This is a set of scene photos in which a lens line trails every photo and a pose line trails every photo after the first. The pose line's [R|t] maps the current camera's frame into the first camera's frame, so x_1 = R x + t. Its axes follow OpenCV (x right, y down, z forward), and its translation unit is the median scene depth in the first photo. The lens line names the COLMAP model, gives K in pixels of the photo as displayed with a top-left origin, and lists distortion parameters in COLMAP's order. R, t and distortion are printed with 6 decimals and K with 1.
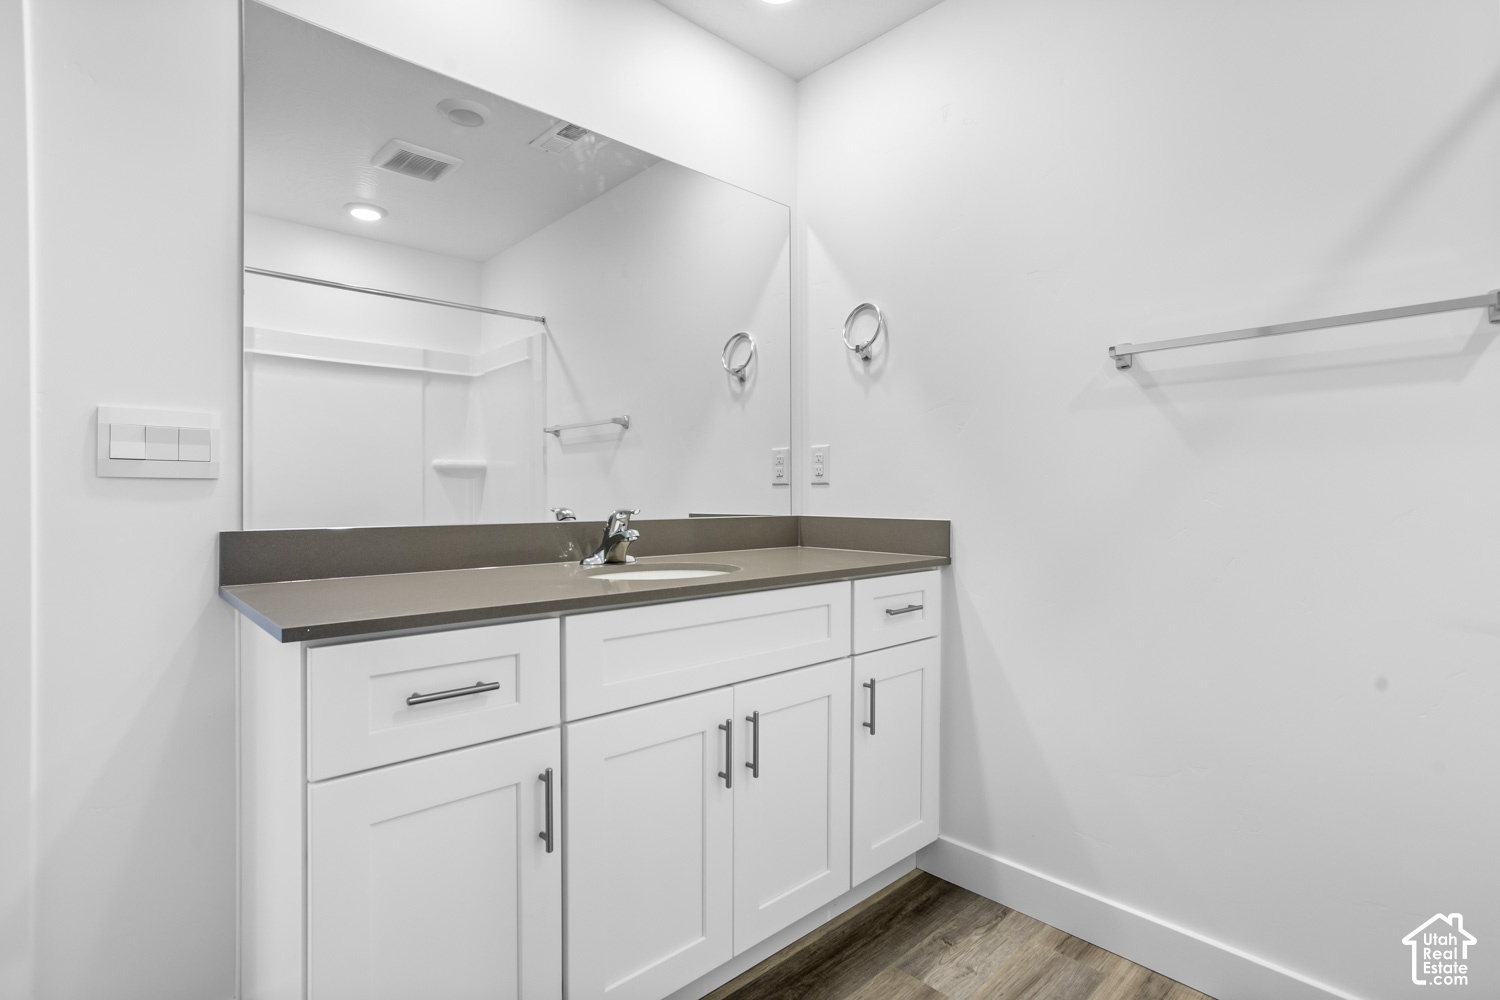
lens RADIAL K [[733.9, 0, 749.1], [0, 733.9, 490.7], [0, 0, 1]] dist [-0.058951, 0.039083]
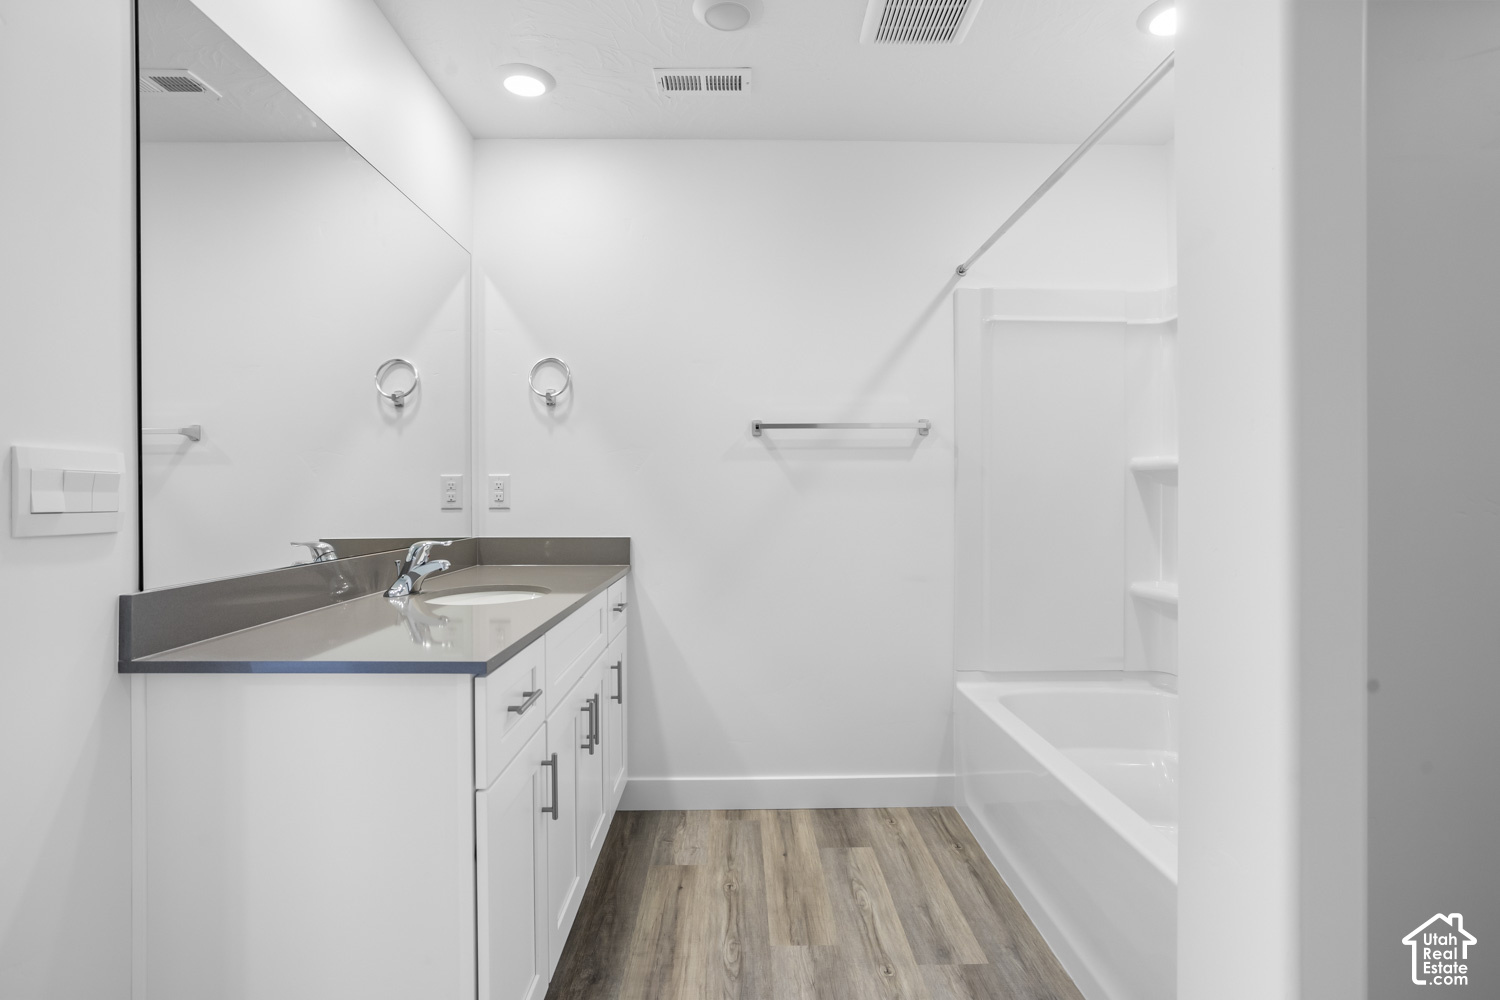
lens RADIAL K [[762.5, 0, 750.0], [0, 762.5, 500.0], [0, 0, 1]] dist [-0.024424, 0.000349]
pose [[0.668667, -0.010109, 0.743493, -0.650808], [0.001541, 0.999924, 0.012209, -0.045530], [-0.743561, -0.007018, 0.668632, -0.086202]]
